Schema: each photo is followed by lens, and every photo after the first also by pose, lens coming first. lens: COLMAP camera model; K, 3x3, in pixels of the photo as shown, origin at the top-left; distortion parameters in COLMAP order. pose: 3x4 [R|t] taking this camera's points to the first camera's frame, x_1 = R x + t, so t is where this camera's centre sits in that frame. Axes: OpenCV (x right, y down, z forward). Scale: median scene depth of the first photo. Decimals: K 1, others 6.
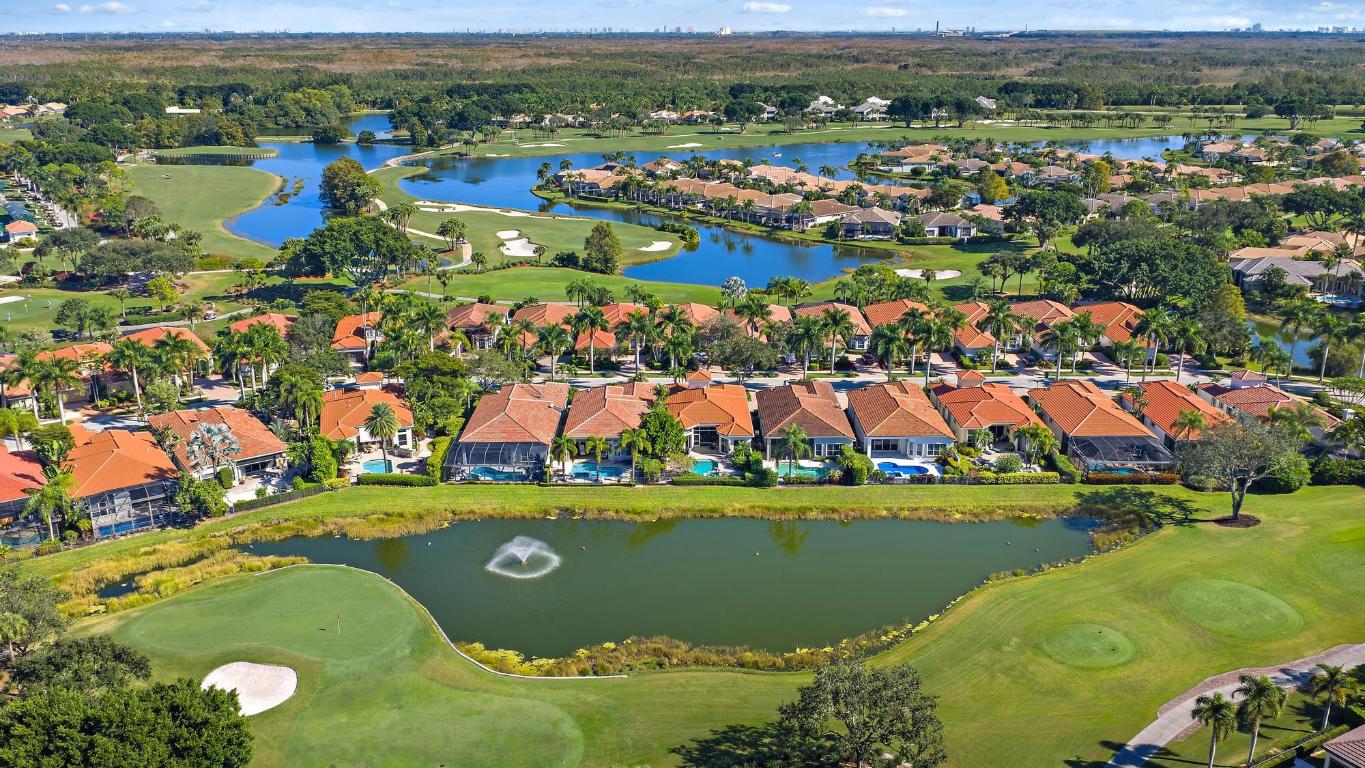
lens RADIAL K [[1131.5, 0, 682.5], [0, 1131.5, 384.0], [0, 0, 1]] dist [0.013033, -0.028338]
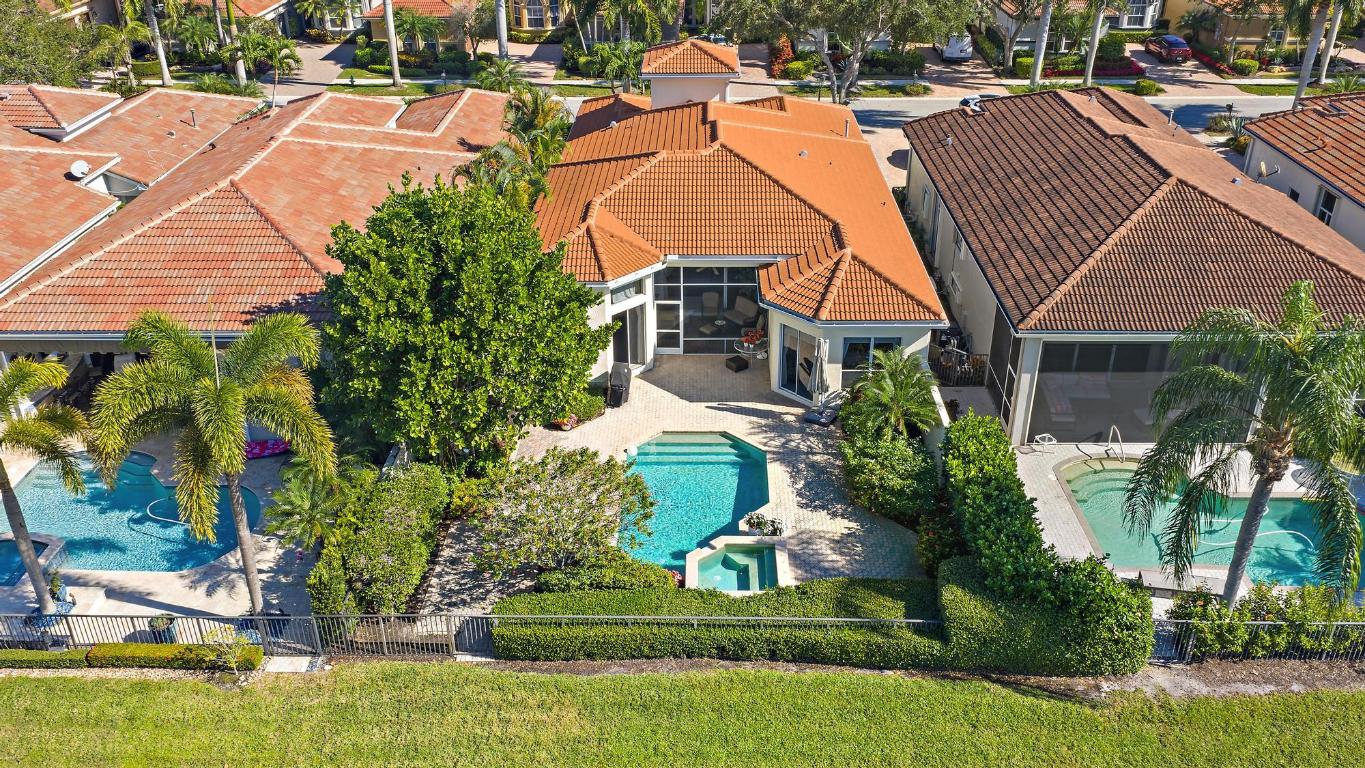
lens RADIAL K [[1131.5, 0, 682.5], [0, 1131.5, 384.0], [0, 0, 1]] dist [0.013033, -0.028338]
pose [[0.999711, 0.005541, -0.023389, 0.020609], [-0.000990, 0.981734, 0.190257, 0.018357], [0.024016, -0.190179, 0.981456, 0.784854]]
